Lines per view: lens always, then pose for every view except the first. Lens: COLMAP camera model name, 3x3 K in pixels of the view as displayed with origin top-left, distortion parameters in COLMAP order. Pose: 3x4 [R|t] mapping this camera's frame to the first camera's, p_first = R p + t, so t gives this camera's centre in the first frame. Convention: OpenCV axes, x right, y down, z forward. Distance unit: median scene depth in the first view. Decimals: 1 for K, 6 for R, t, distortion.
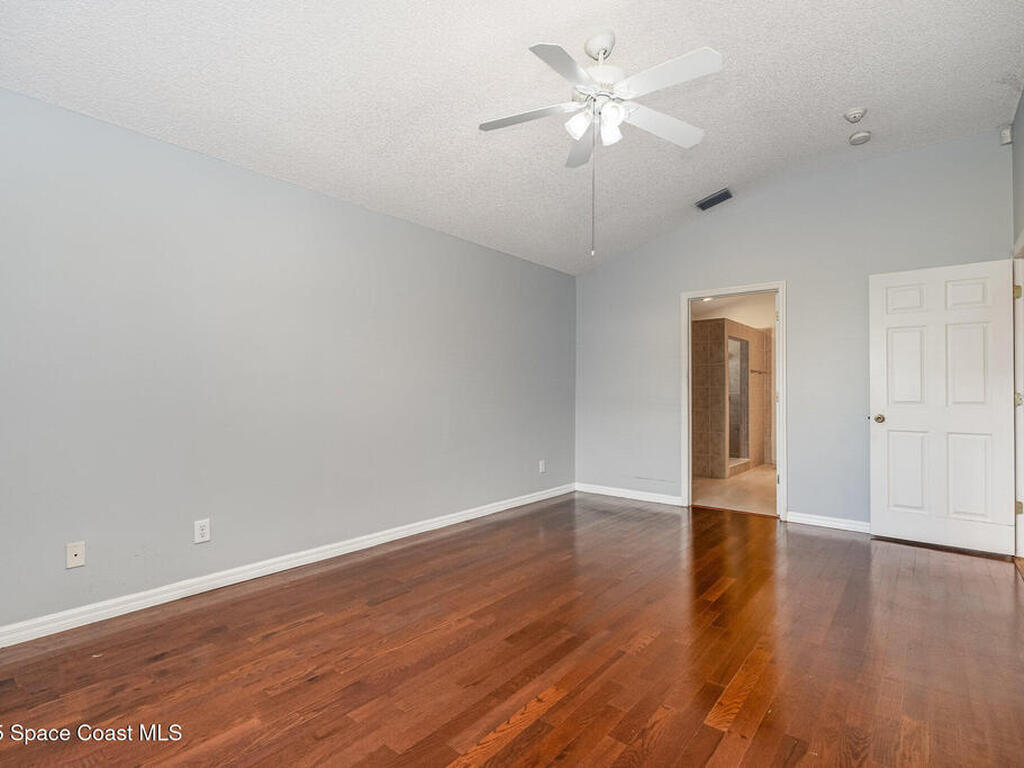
lens RADIAL K [[505.2, 0, 516.1], [0, 505.2, 386.2], [0, 0, 1]] dist [-0.001797, -0.000317]
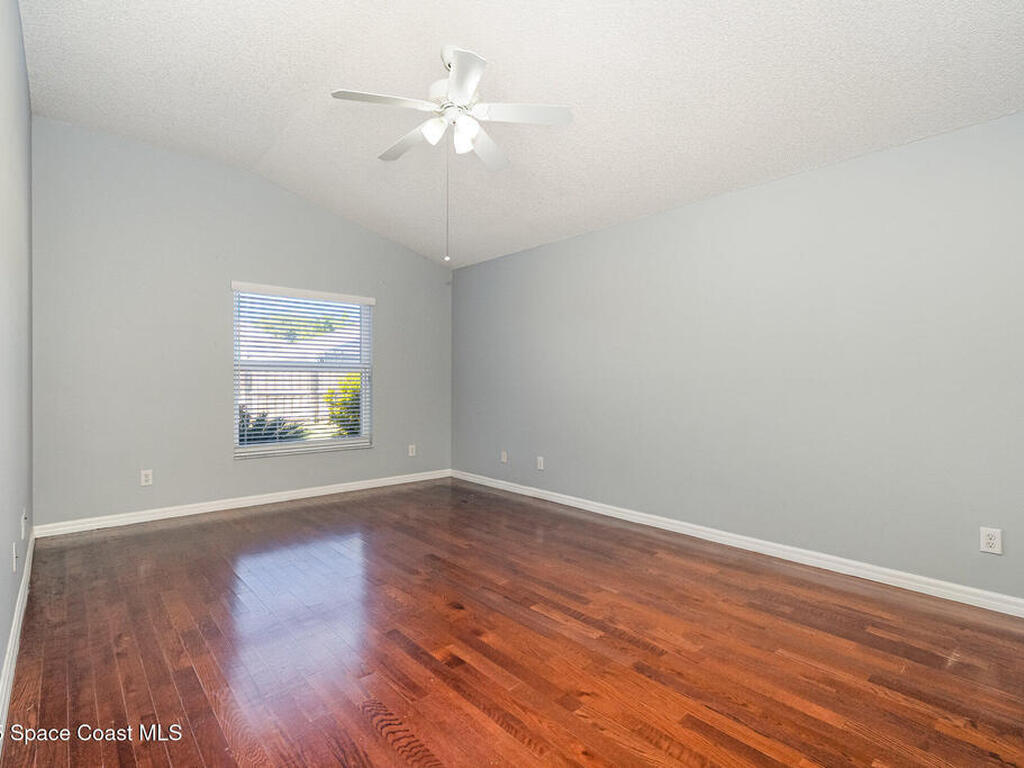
lens RADIAL K [[505.2, 0, 516.1], [0, 505.2, 386.2], [0, 0, 1]] dist [-0.001797, -0.000317]
pose [[-0.141414, 0.025365, -0.989625, 0.898103], [0.023716, 0.999472, 0.022229, -0.023118], [0.989666, -0.020327, -0.141941, 0.917689]]
